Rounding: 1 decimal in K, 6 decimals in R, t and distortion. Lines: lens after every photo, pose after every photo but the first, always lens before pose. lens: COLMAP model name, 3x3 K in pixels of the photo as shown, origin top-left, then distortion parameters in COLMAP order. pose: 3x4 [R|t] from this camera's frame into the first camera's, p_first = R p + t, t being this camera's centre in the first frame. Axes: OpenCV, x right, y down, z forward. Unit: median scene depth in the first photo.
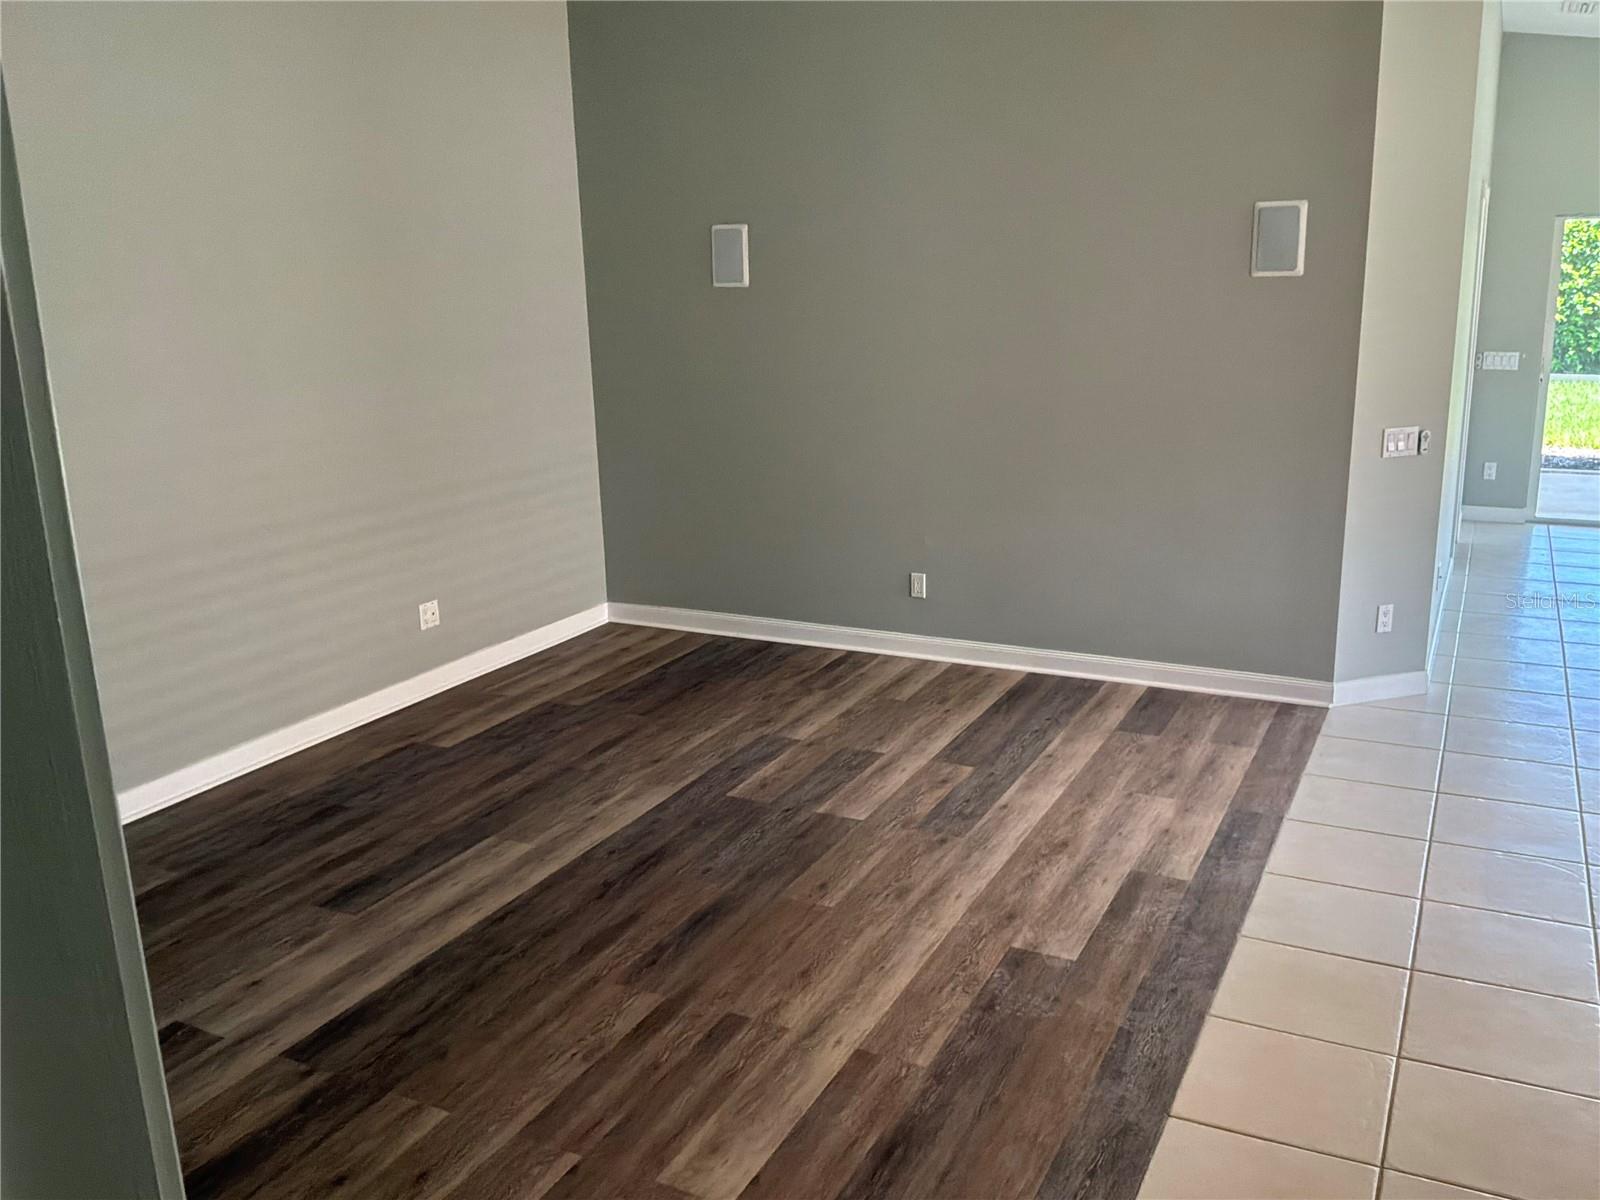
lens RADIAL K [[1333.3, 0, 800.0], [0, 1333.3, 600.0], [0, 0, 1]] dist [0.146203, -0.333188]
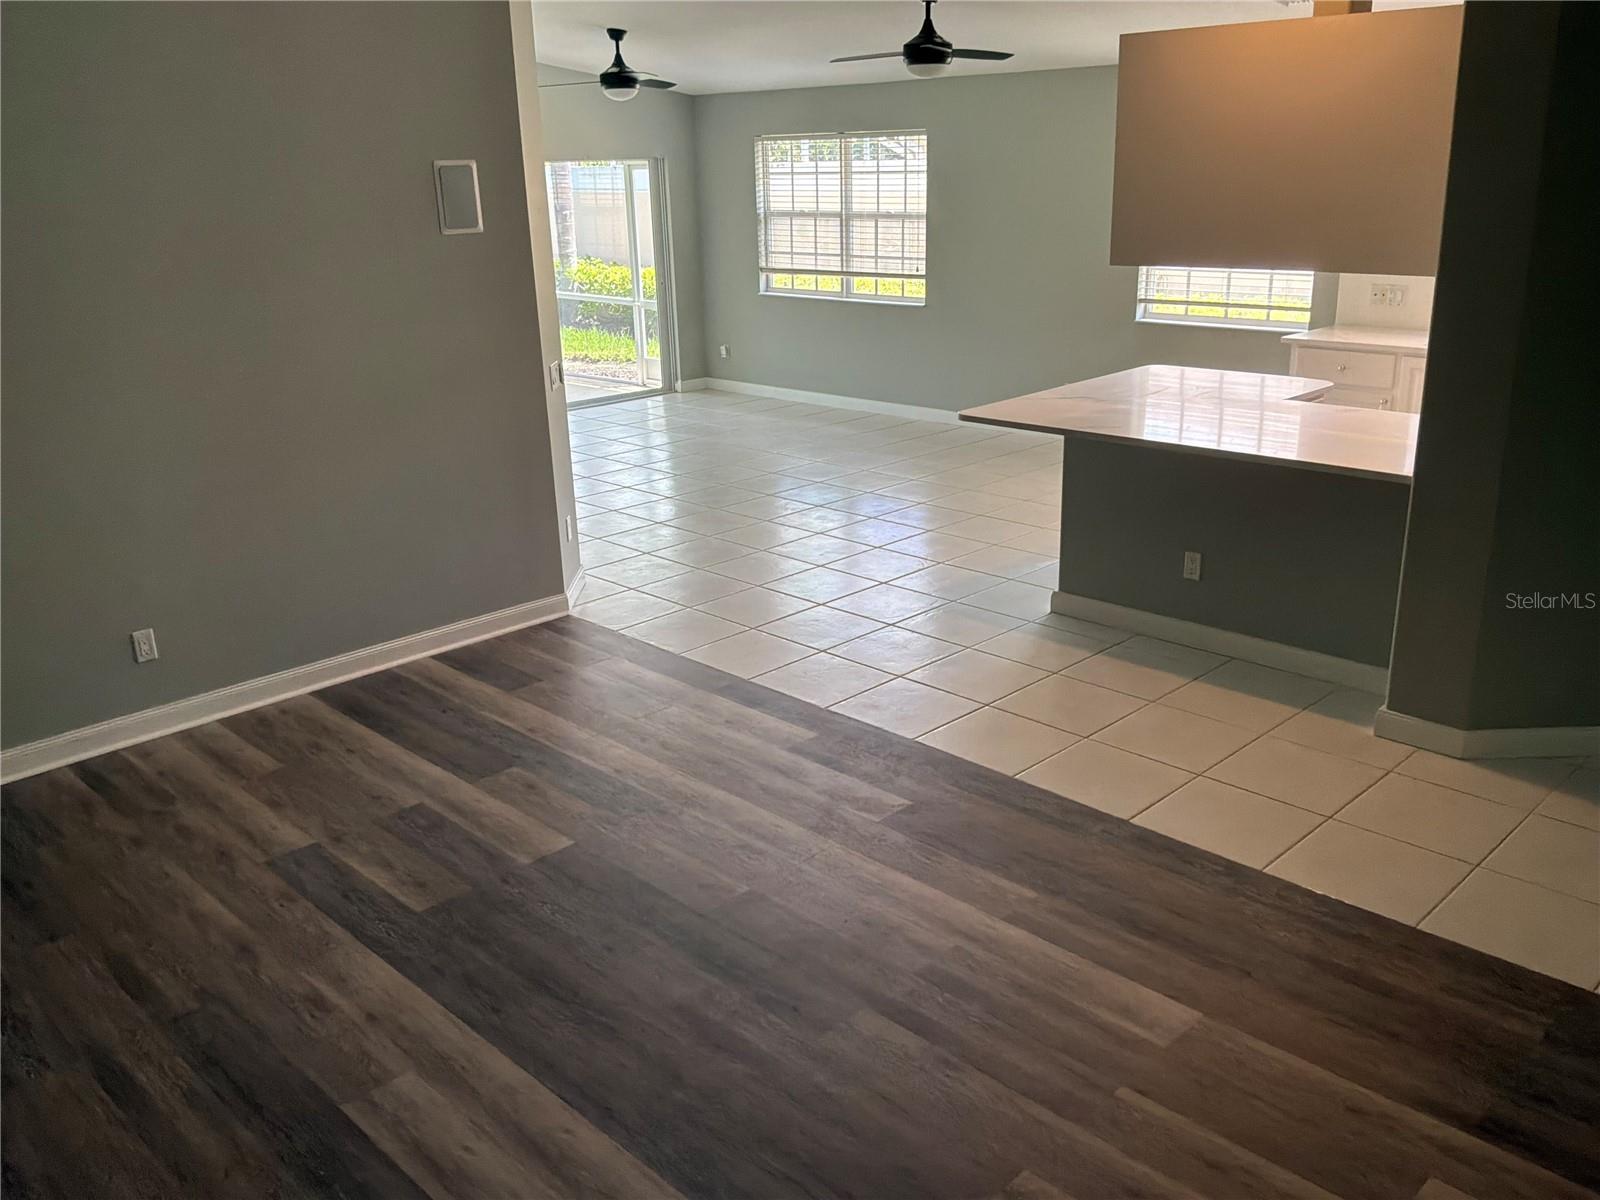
lens RADIAL K [[1333.3, 0, 800.0], [0, 1333.3, 600.0], [0, 0, 1]] dist [0.146203, -0.333188]
pose [[0.313921, -0.285410, 0.905536, -0.584012], [0.251724, 0.944636, 0.210469, -0.124329], [-0.915472, 0.161874, 0.368385, 0.418167]]
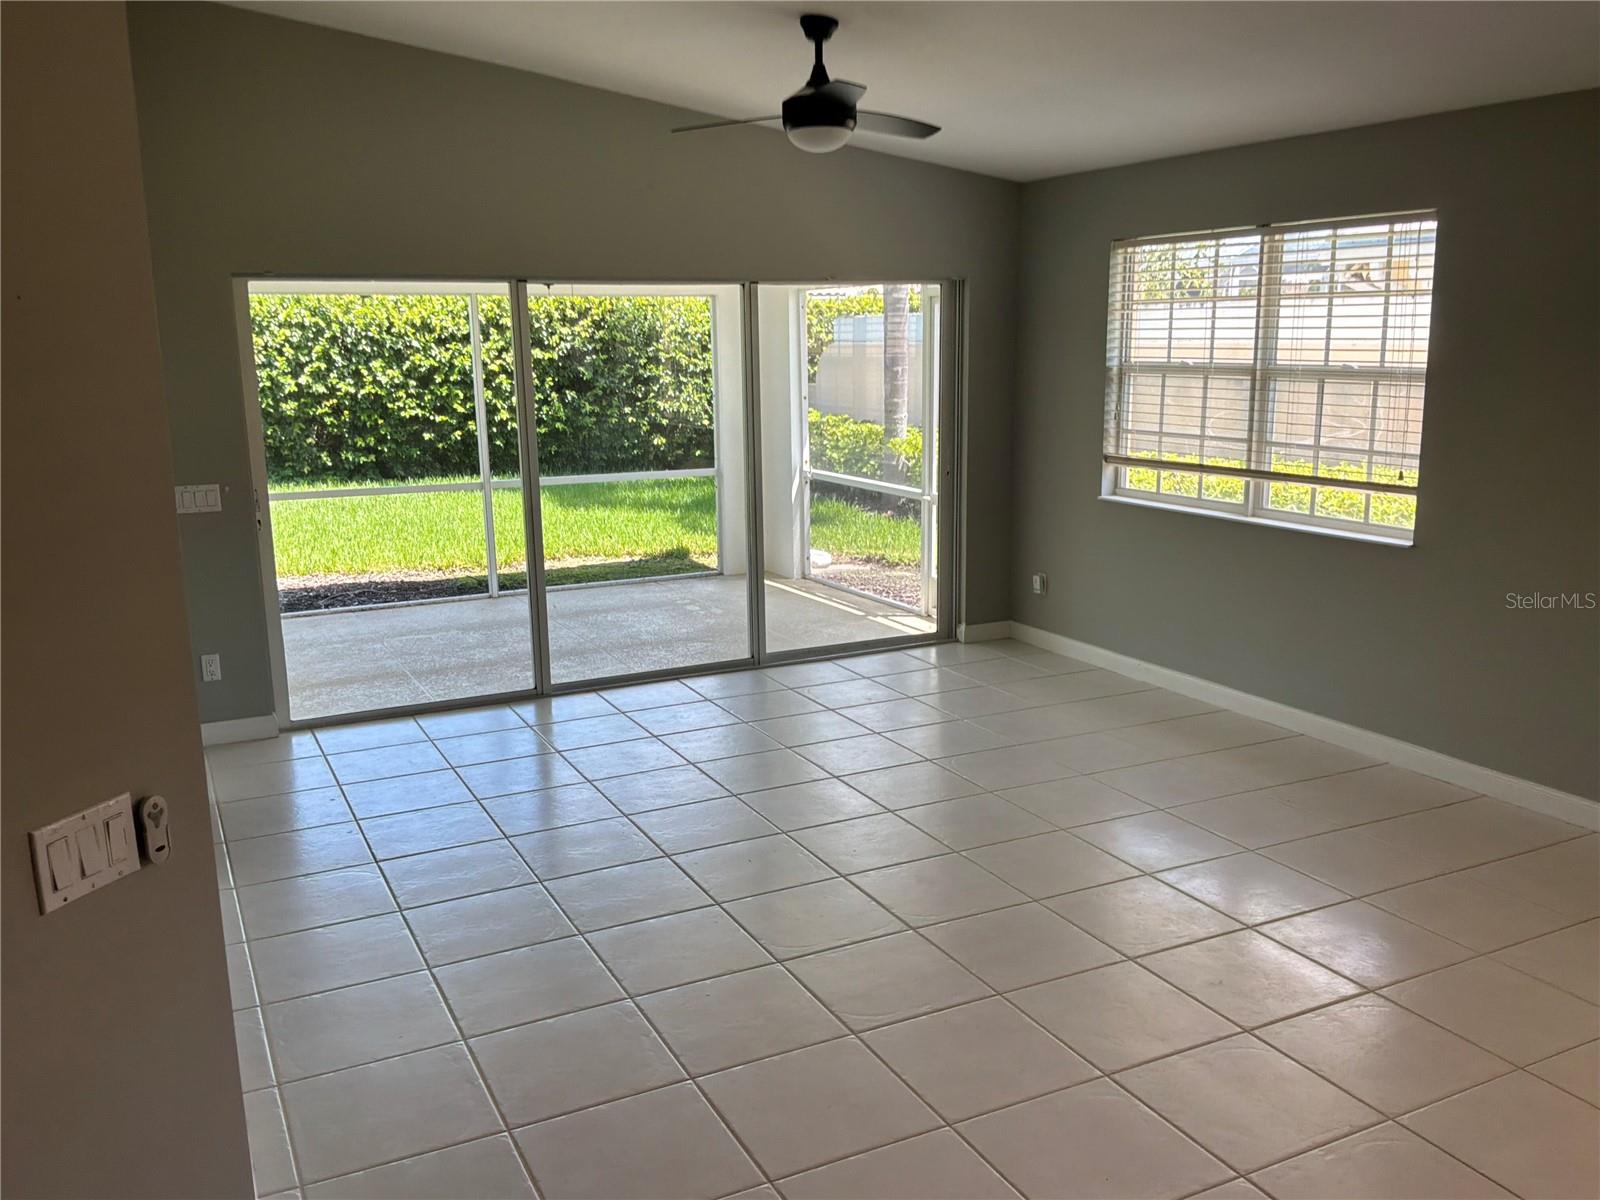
lens RADIAL K [[1333.3, 0, 800.0], [0, 1333.3, 600.0], [0, 0, 1]] dist [0.146203, -0.333188]
pose [[0.595951, -0.144911, 0.789837, 0.291116], [0.197374, 0.979843, 0.030848, -0.152029], [-0.778387, 0.137509, 0.612540, 0.644721]]
